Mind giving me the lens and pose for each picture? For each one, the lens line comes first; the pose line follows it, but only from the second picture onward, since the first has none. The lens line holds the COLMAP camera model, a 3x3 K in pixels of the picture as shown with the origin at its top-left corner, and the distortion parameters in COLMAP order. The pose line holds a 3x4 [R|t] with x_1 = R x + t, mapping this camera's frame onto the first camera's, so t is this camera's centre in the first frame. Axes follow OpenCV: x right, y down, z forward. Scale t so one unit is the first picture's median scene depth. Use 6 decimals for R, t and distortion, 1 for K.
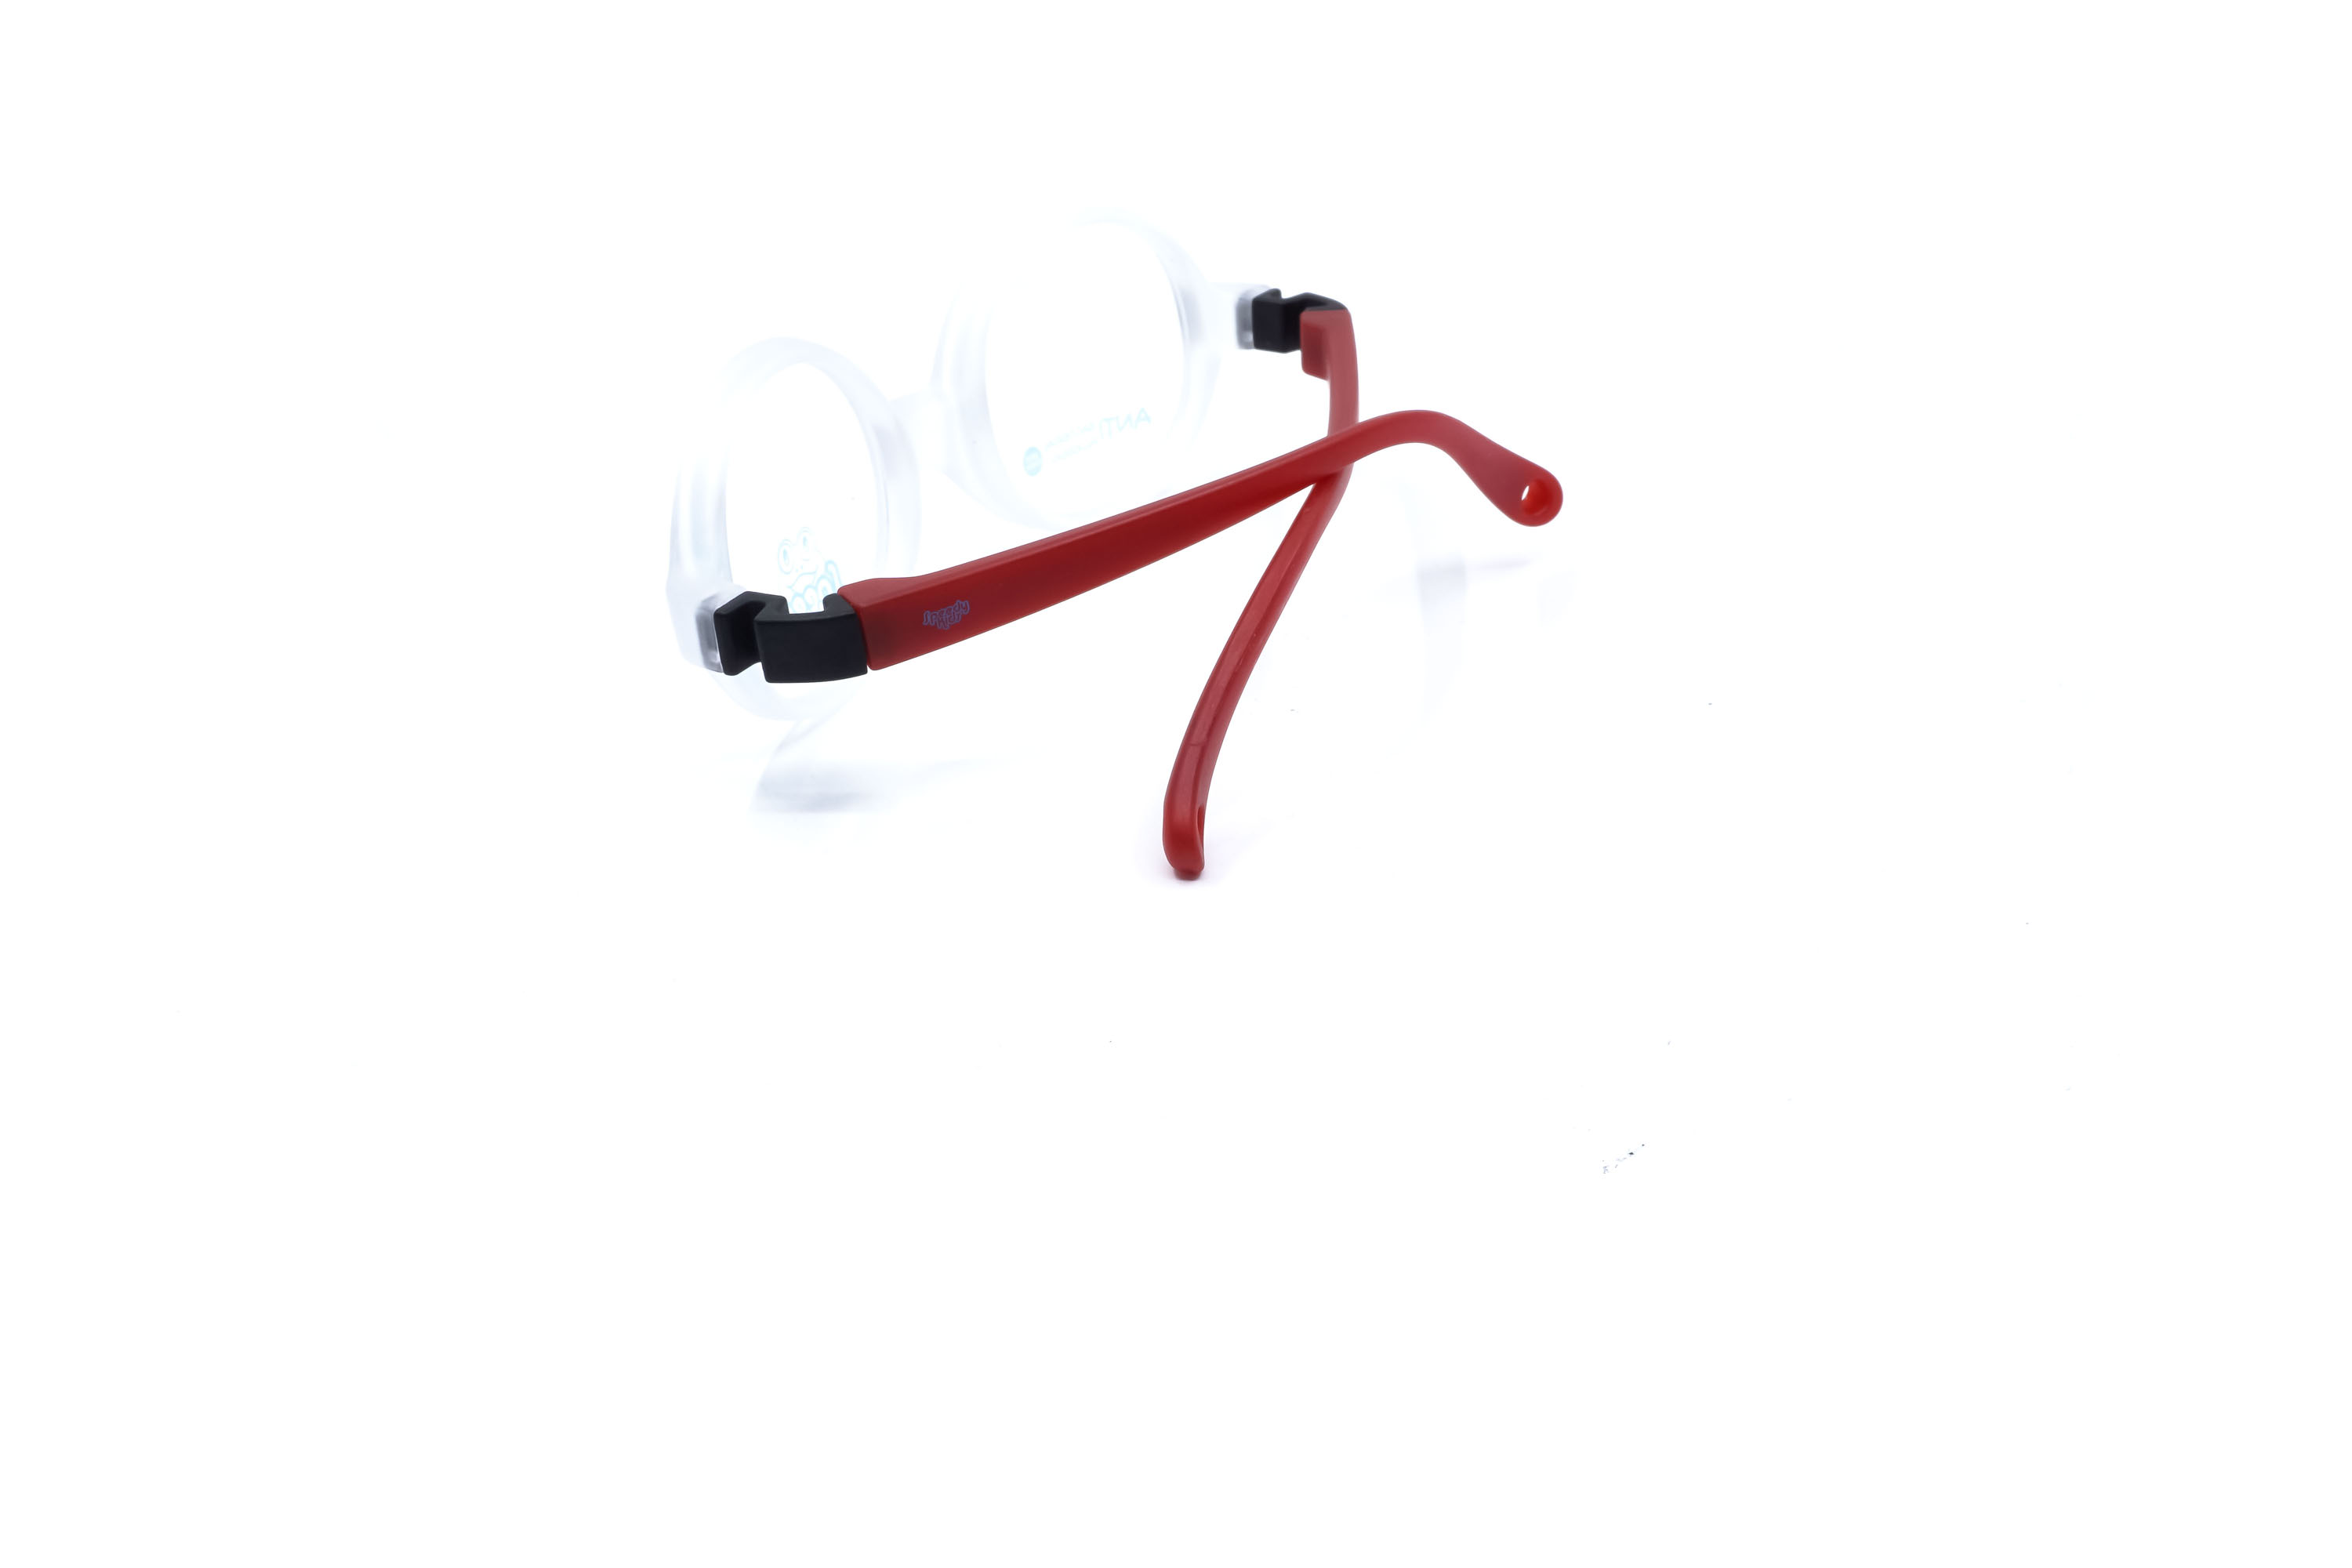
lens RADIAL K [[2434.9, 0, 1176.0], [0, 2434.9, 784.0], [0, 0, 1]] dist [0.013144, 0.007481]
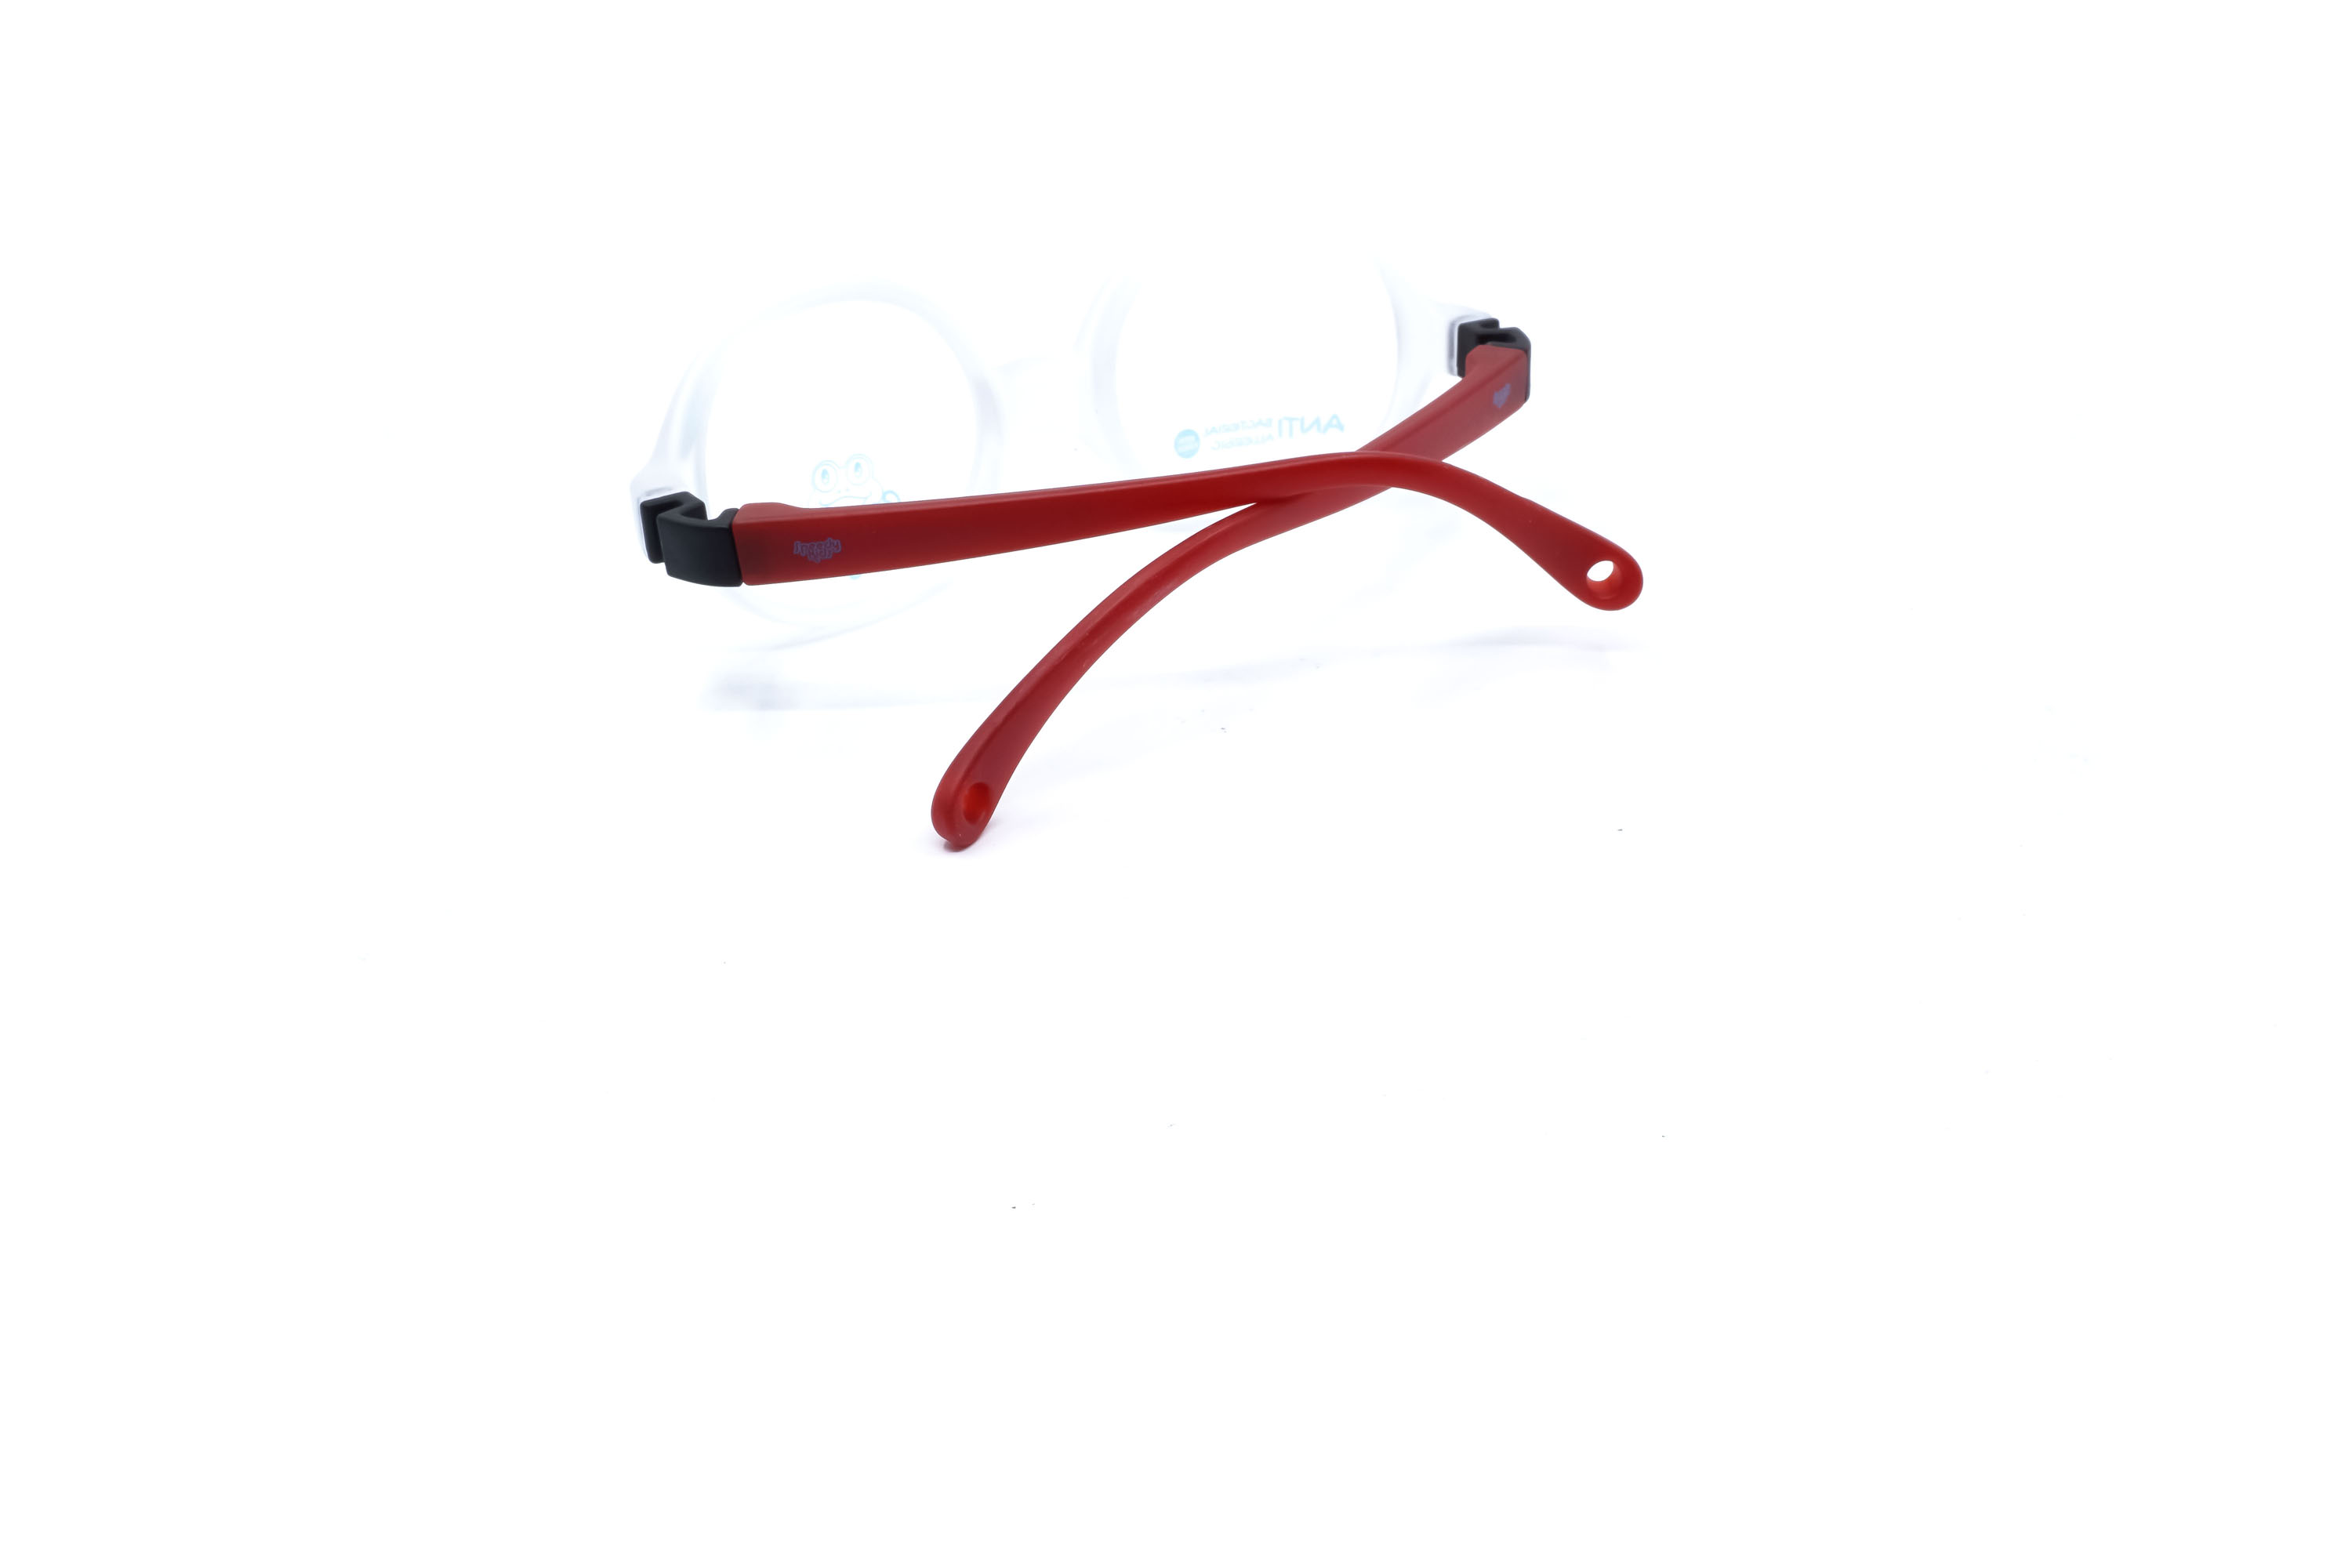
lens RADIAL K [[2434.9, 0, 1176.0], [0, 2434.9, 784.0], [0, 0, 1]] dist [0.013144, 0.007481]
pose [[0.870245, 0.244466, -0.427680, 0.468802], [-0.241096, 0.968455, 0.062995, -0.067736], [0.429588, 0.048291, 0.901733, 0.108538]]
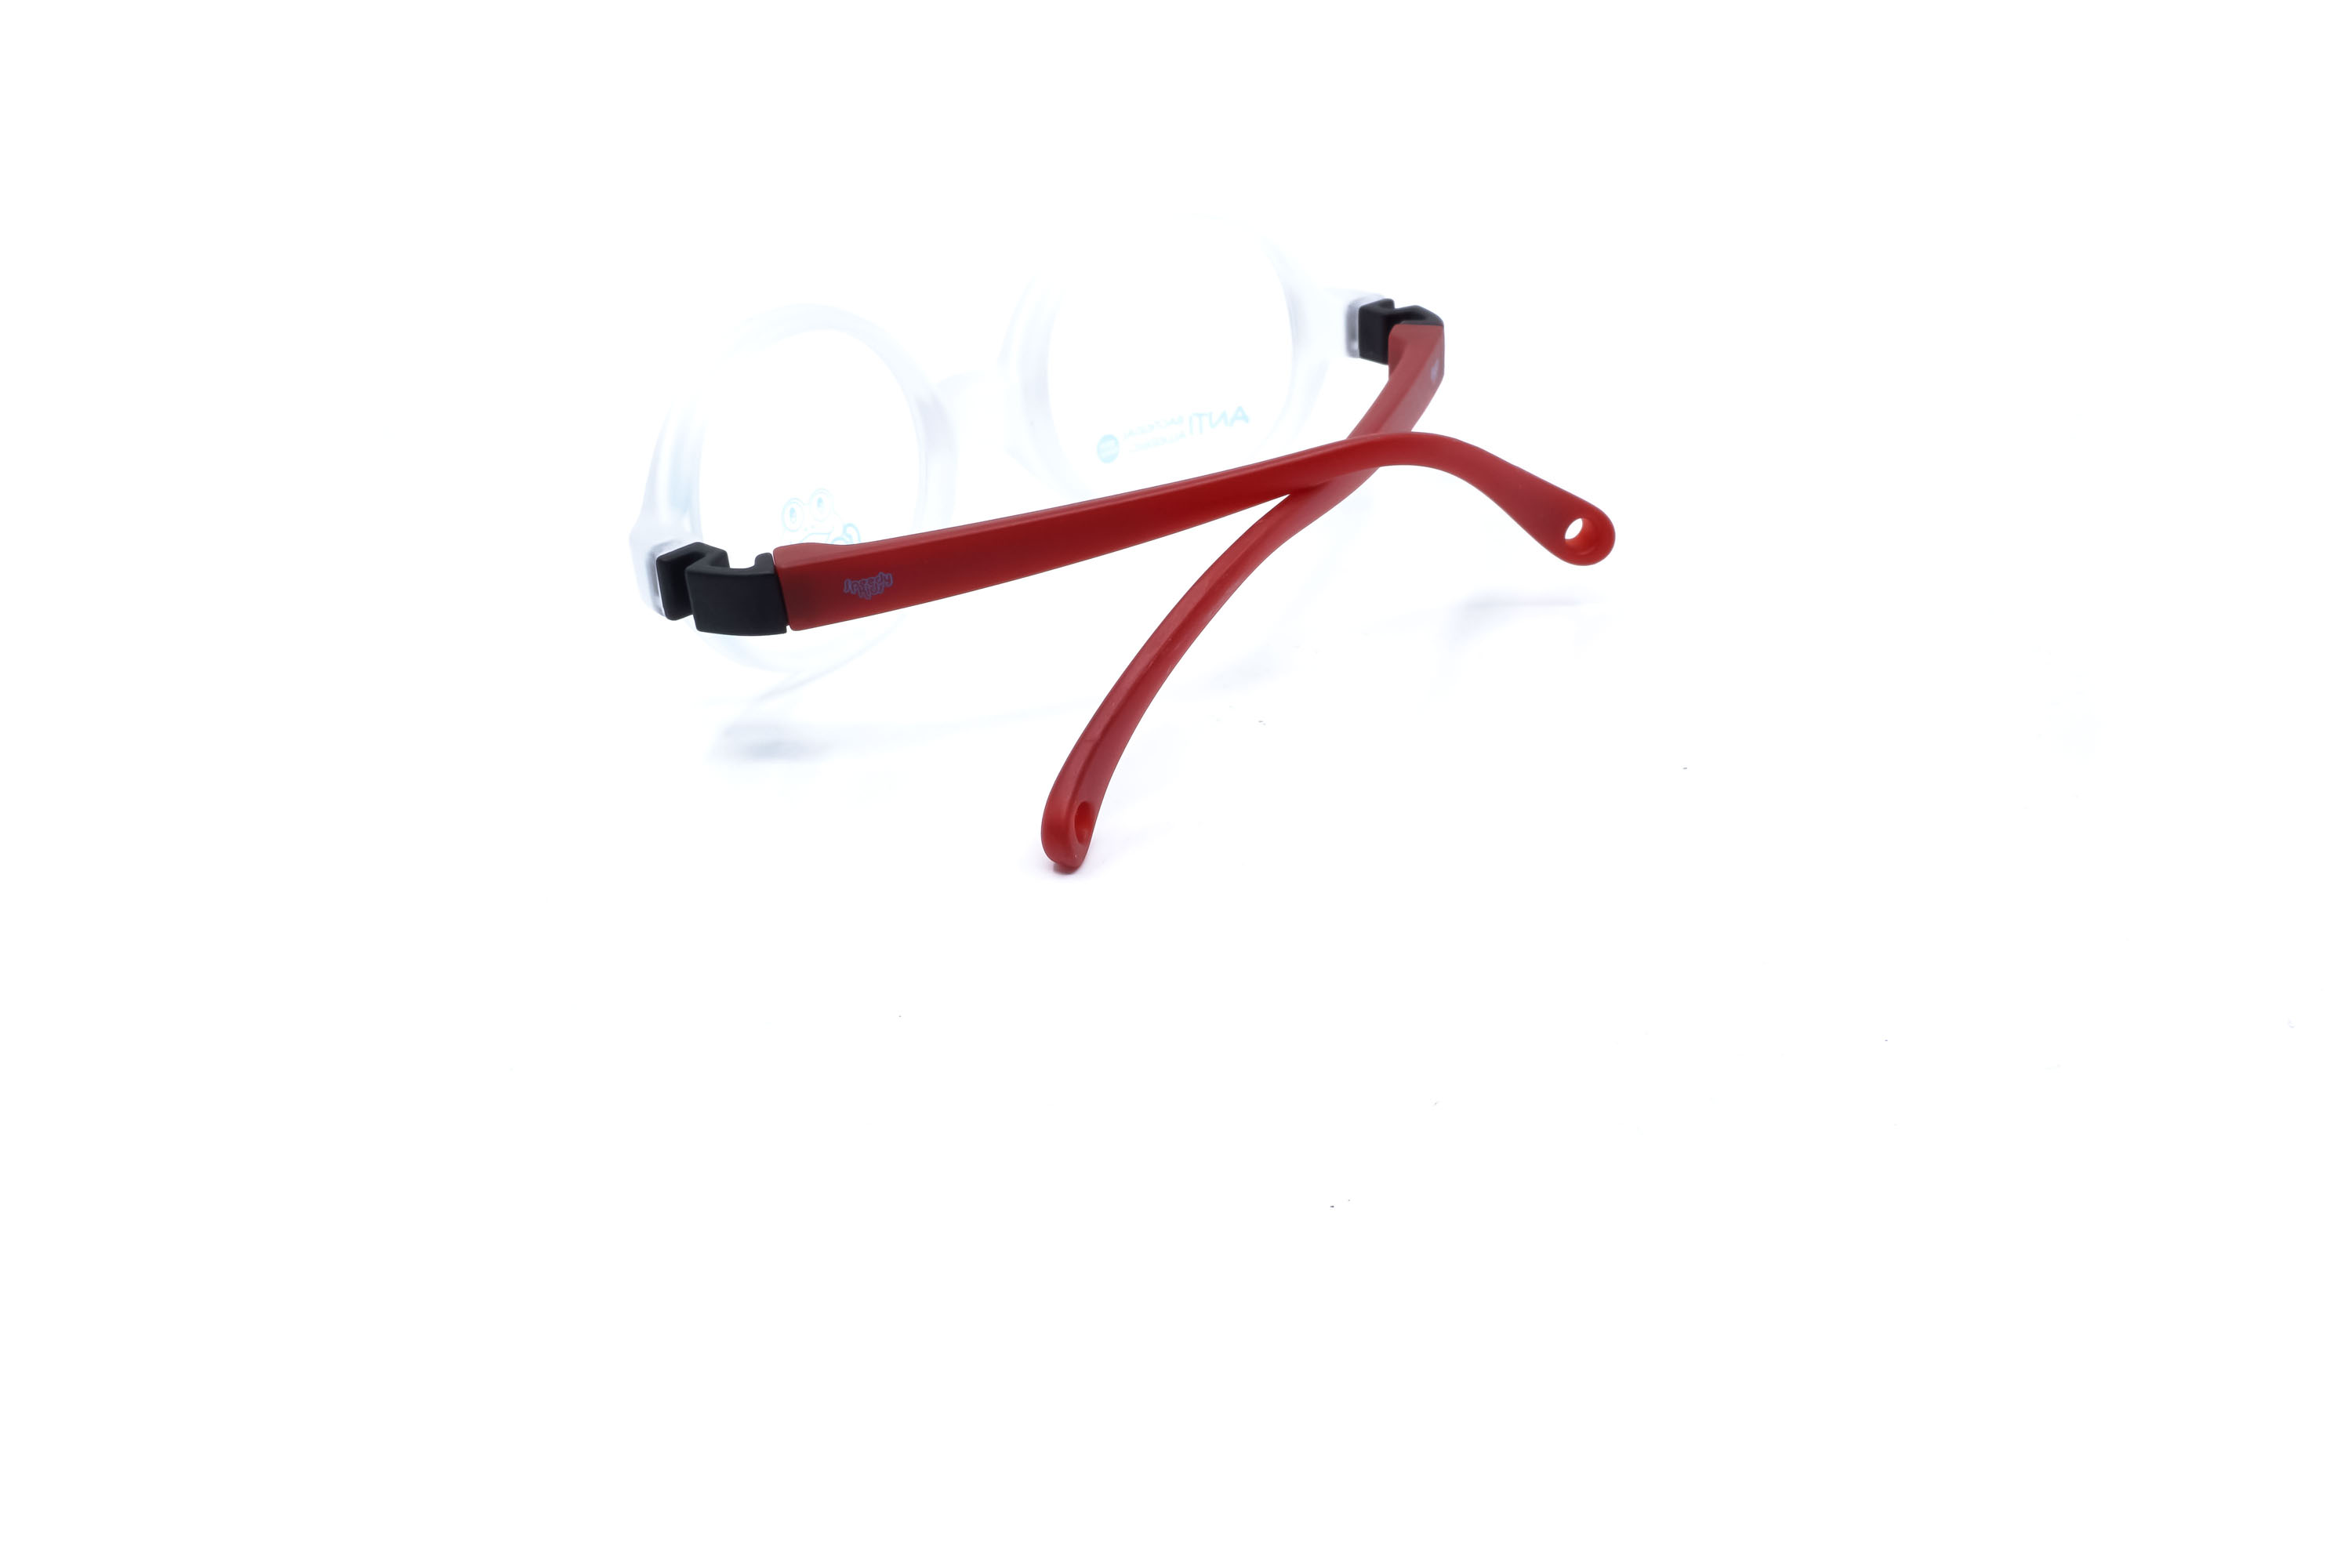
lens RADIAL K [[2434.9, 0, 1176.0], [0, 2434.9, 784.0], [0, 0, 1]] dist [0.013144, 0.007481]
pose [[0.966758, 0.126157, -0.222404, 0.243960], [-0.125315, 0.991955, 0.017953, -0.019060], [0.222879, 0.010514, 0.974789, 0.028138]]
